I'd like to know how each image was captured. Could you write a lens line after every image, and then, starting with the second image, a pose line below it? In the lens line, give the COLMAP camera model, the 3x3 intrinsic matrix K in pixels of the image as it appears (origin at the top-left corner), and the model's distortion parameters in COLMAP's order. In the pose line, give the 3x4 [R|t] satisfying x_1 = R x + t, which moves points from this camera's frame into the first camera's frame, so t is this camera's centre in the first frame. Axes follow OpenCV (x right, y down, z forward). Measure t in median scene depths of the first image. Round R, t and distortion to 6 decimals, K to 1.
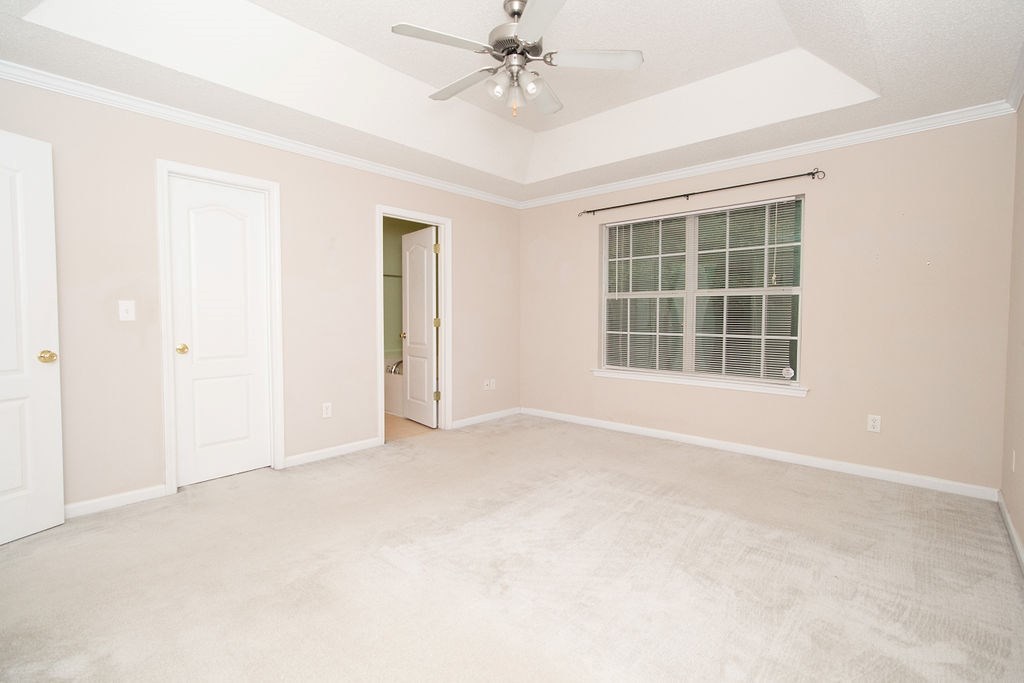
lens RADIAL K [[454.5, 0, 513.7], [0, 454.5, 325.5], [0, 0, 1]] dist [-0.000421, -0.000010]
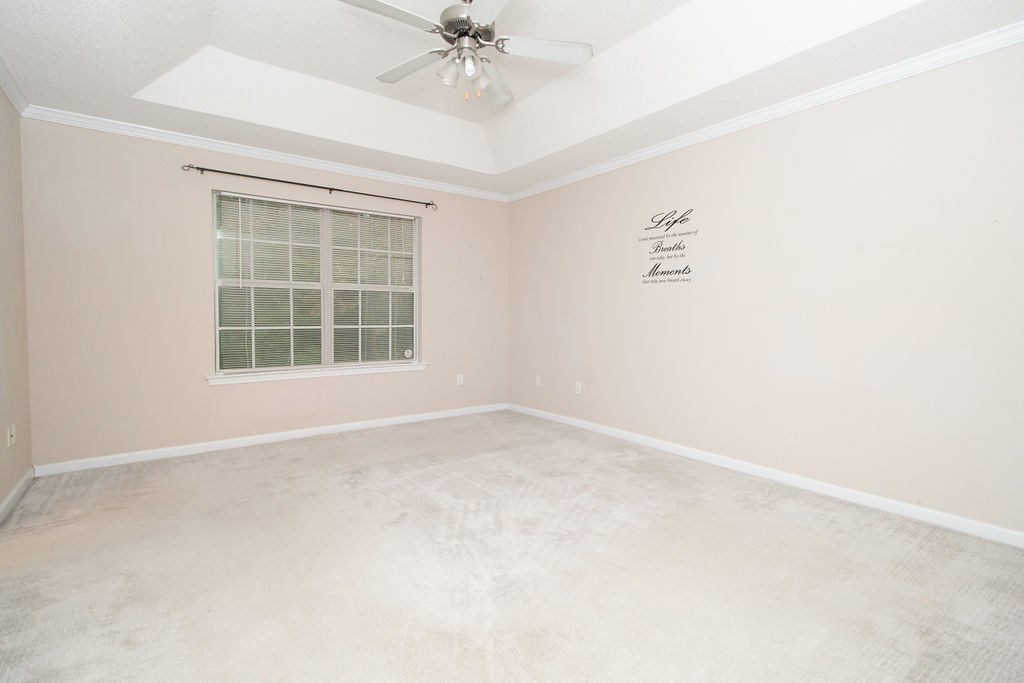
lens RADIAL K [[471.5, 0, 509.5], [0, 471.5, 331.5], [0, 0, 1]] dist [0.000420, 0.000196]
pose [[0.218726, -0.043035, 0.974837, -0.577545], [0.011613, 0.999071, 0.041499, -0.009170], [-0.975717, 0.002244, 0.219023, 0.393127]]
